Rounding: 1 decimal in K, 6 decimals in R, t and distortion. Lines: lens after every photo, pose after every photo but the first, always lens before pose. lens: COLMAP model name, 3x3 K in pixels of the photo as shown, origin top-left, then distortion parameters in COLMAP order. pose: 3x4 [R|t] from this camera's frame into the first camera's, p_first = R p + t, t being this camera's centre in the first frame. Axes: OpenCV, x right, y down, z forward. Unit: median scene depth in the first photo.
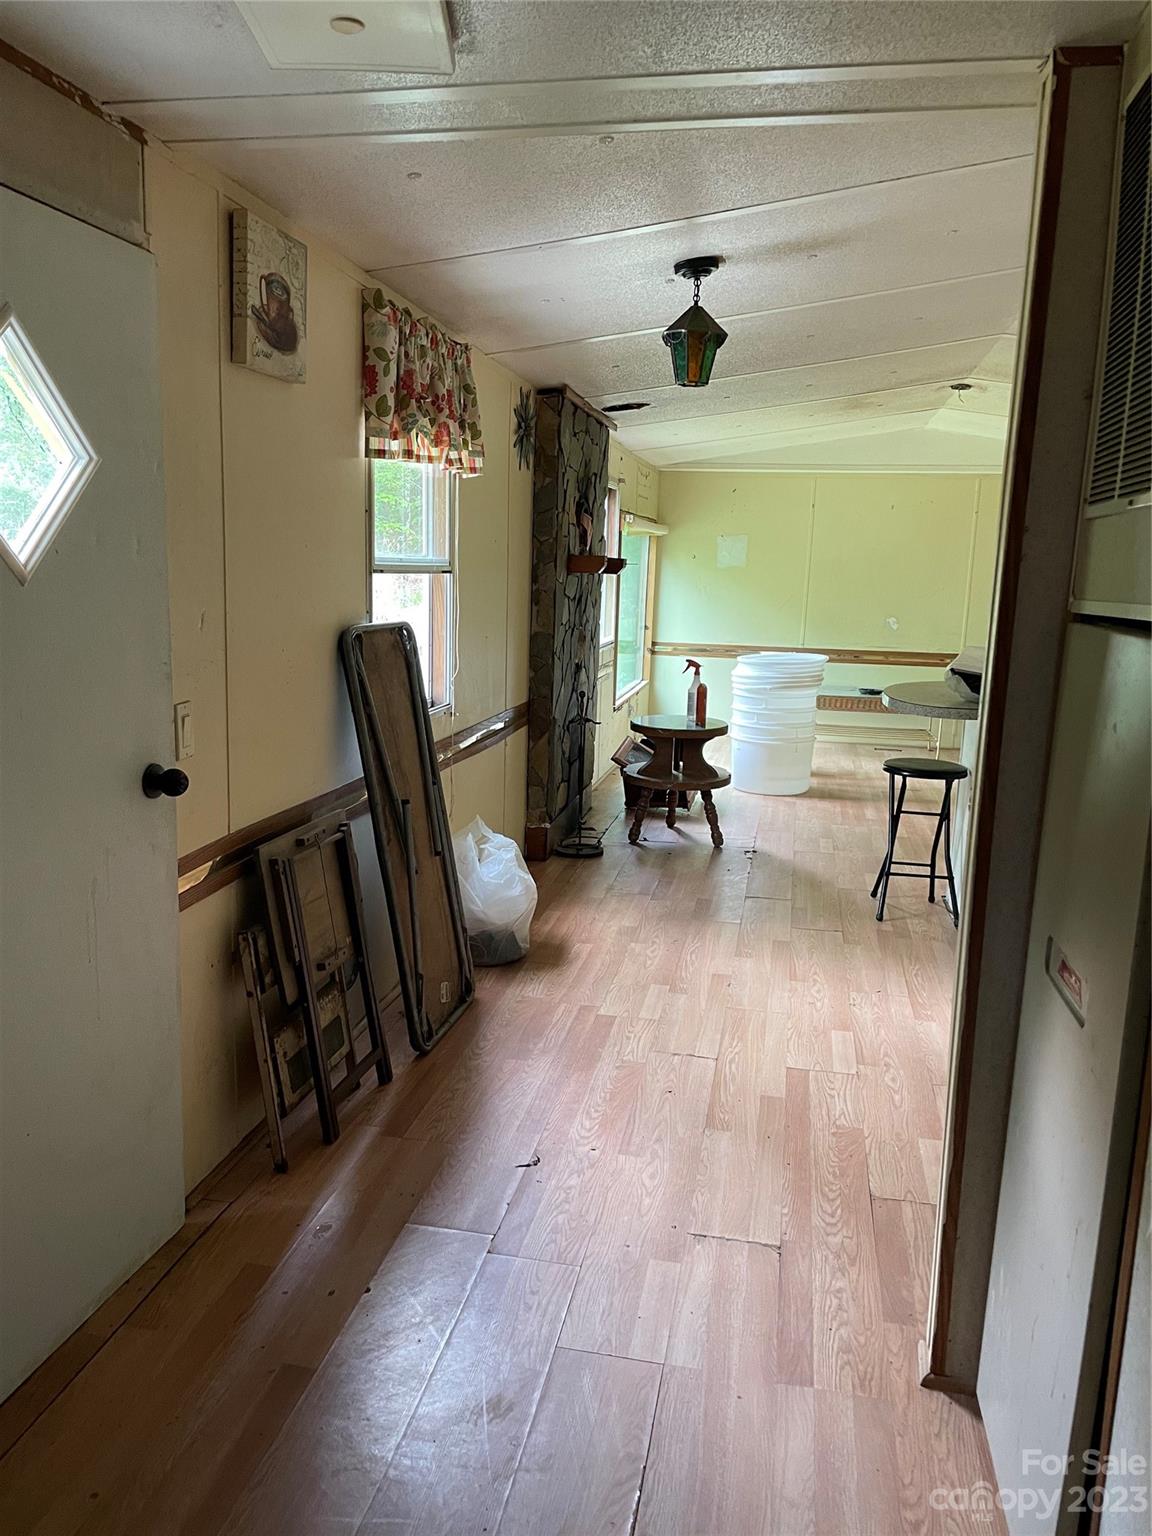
lens RADIAL K [[1151.8, 0, 579.7], [0, 1151.8, 772.9], [0, 0, 1]] dist [0.037175, -0.046910]
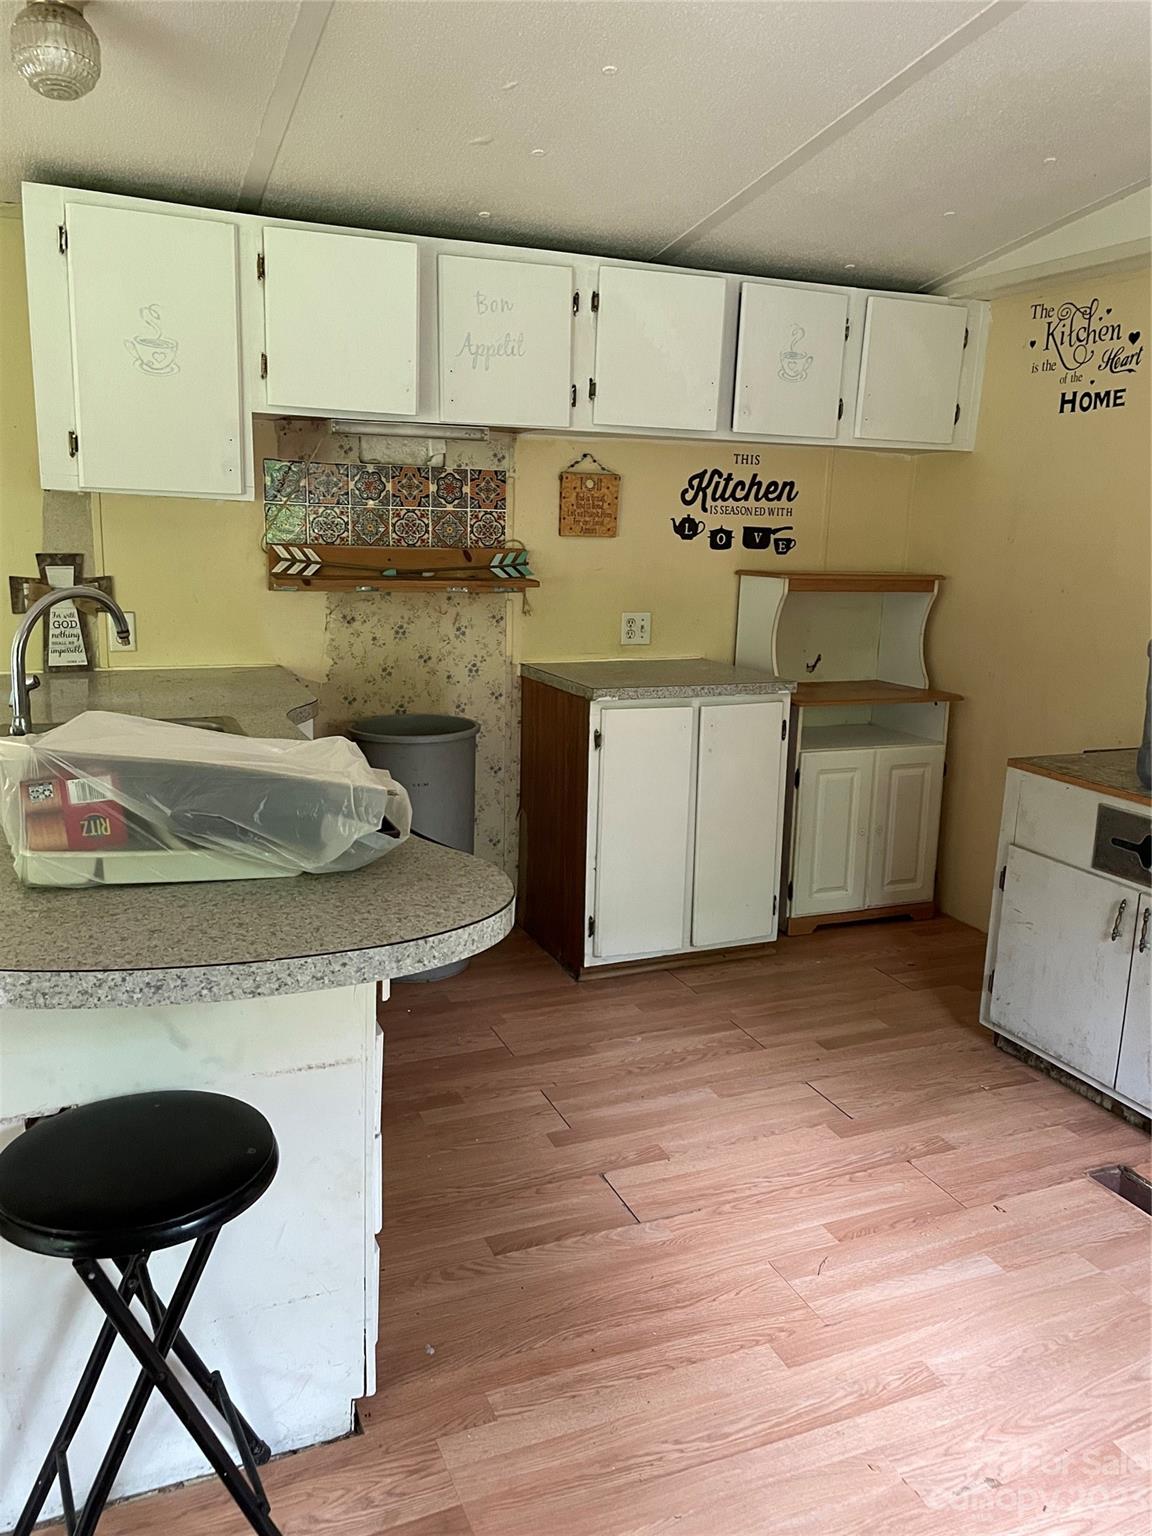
lens RADIAL K [[1151.8, 0, 576.2], [0, 1151.8, 775.1], [0, 0, 1]] dist [0.037175, -0.046910]
pose [[-0.567193, -0.230804, 0.790583, 0.020305], [0.094892, 0.935222, 0.341109, -0.175114], [-0.818100, 0.268494, -0.508550, 0.944212]]
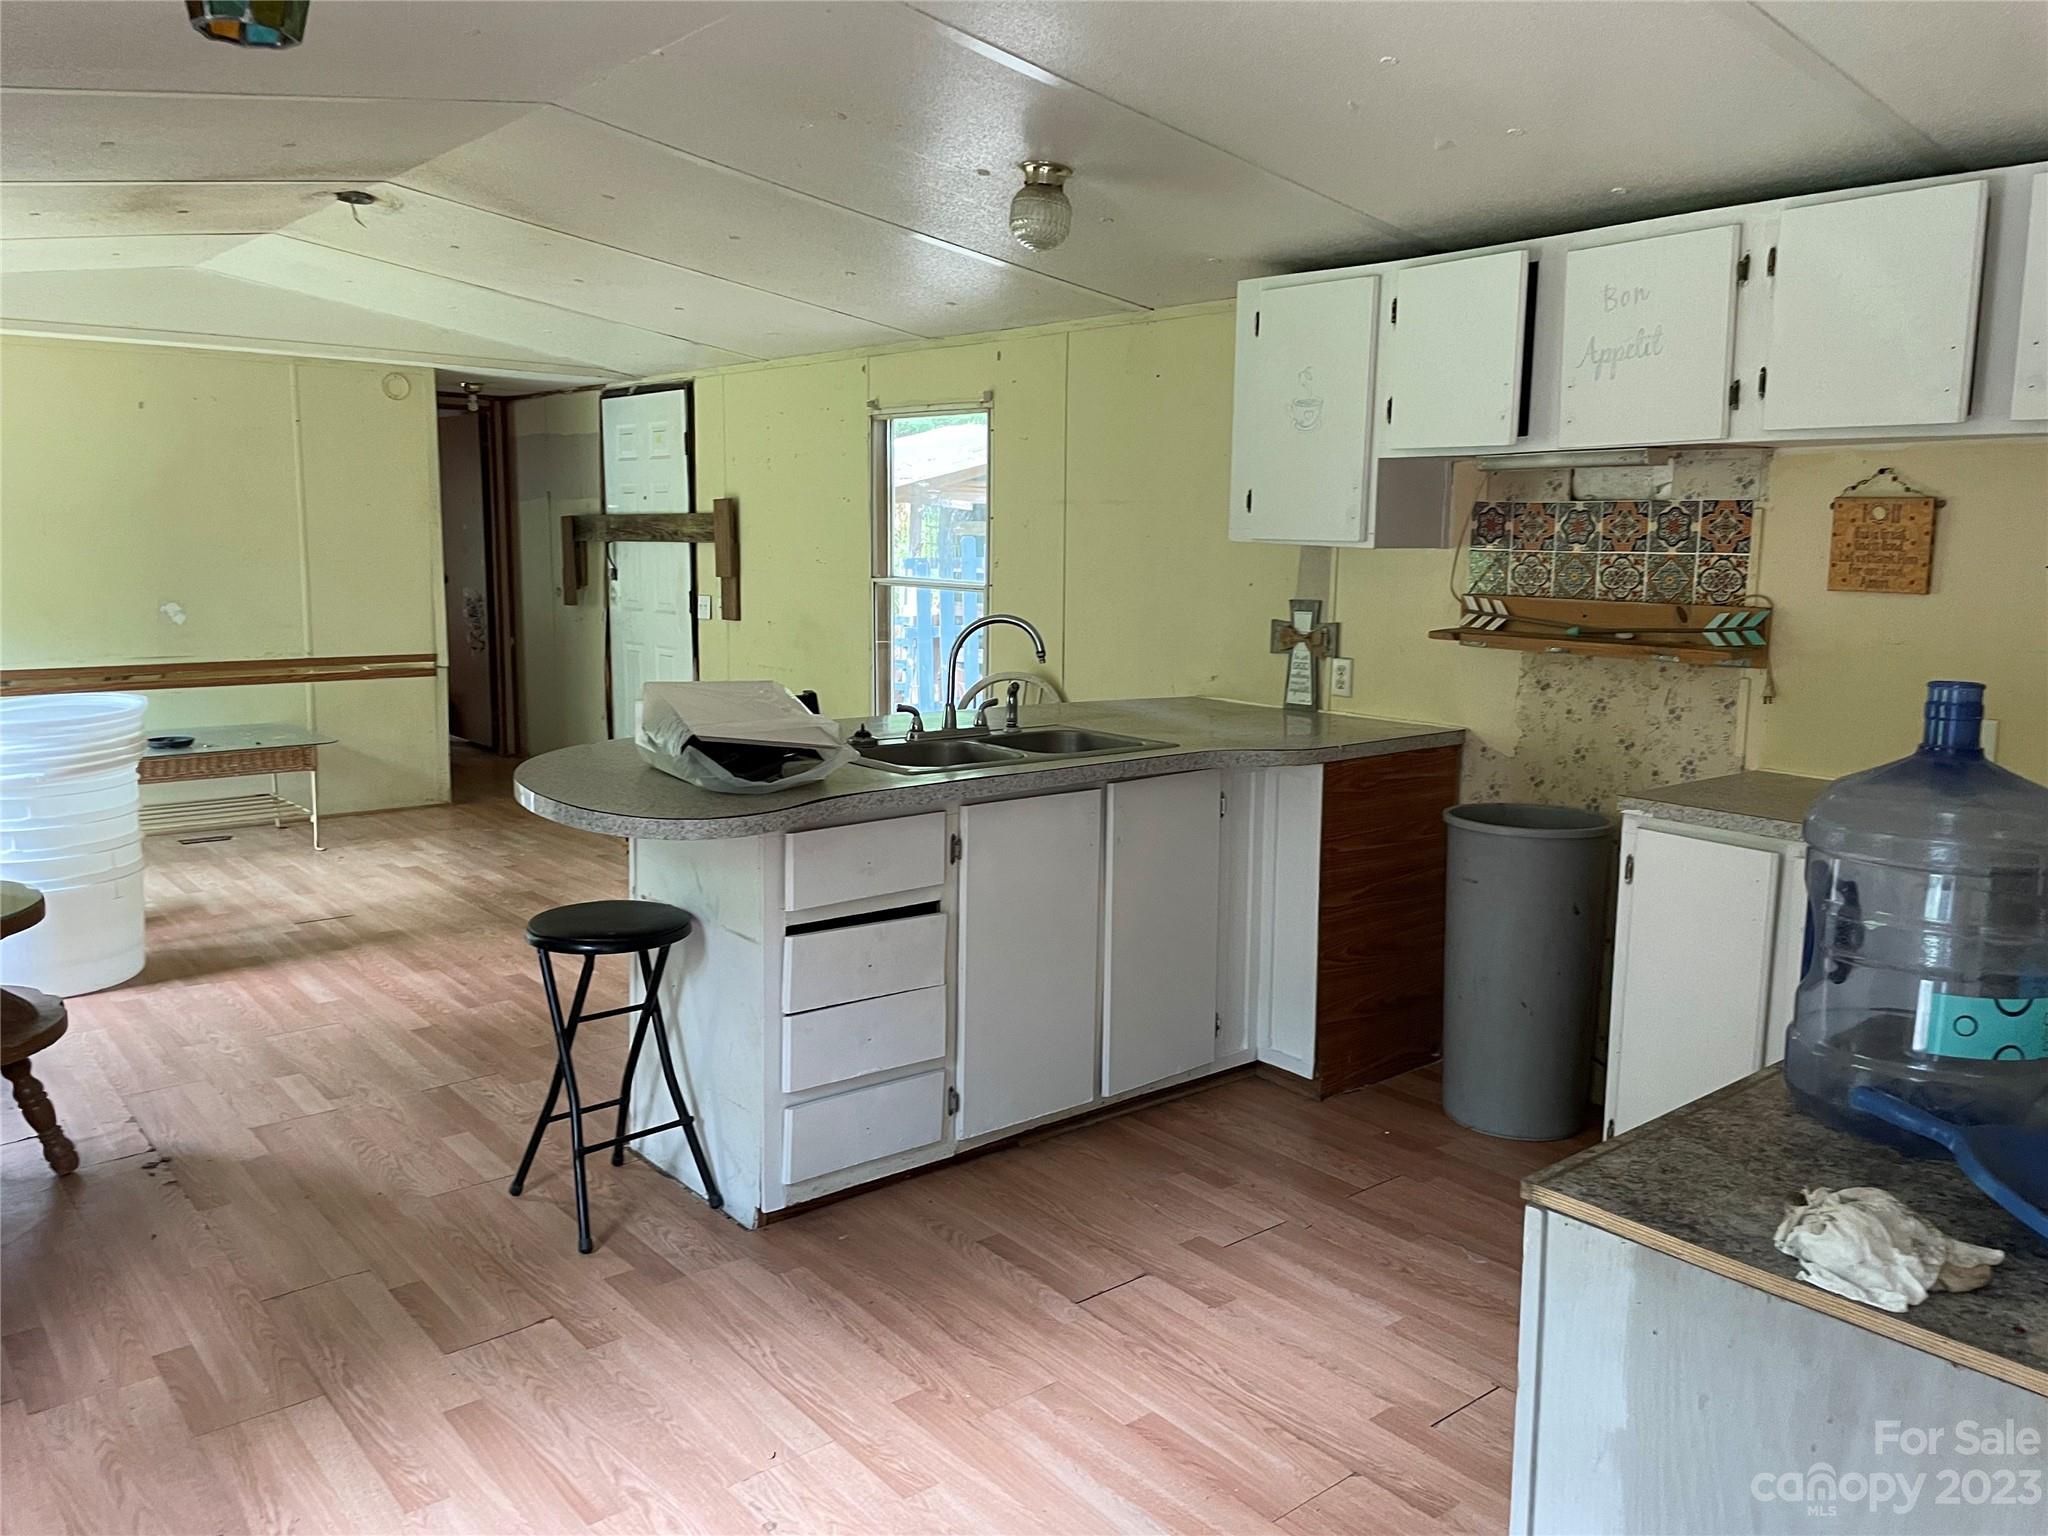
lens RADIAL K [[1535.8, 0, 1039.5], [0, 1535.8, 746.9], [0, 0, 1]] dist [0.037175, -0.046910]
pose [[0.626915, -0.130187, 0.768134, -0.086885], [0.140728, 0.988644, 0.052705, -0.083538], [-0.766272, 0.075057, 0.638117, 0.375706]]
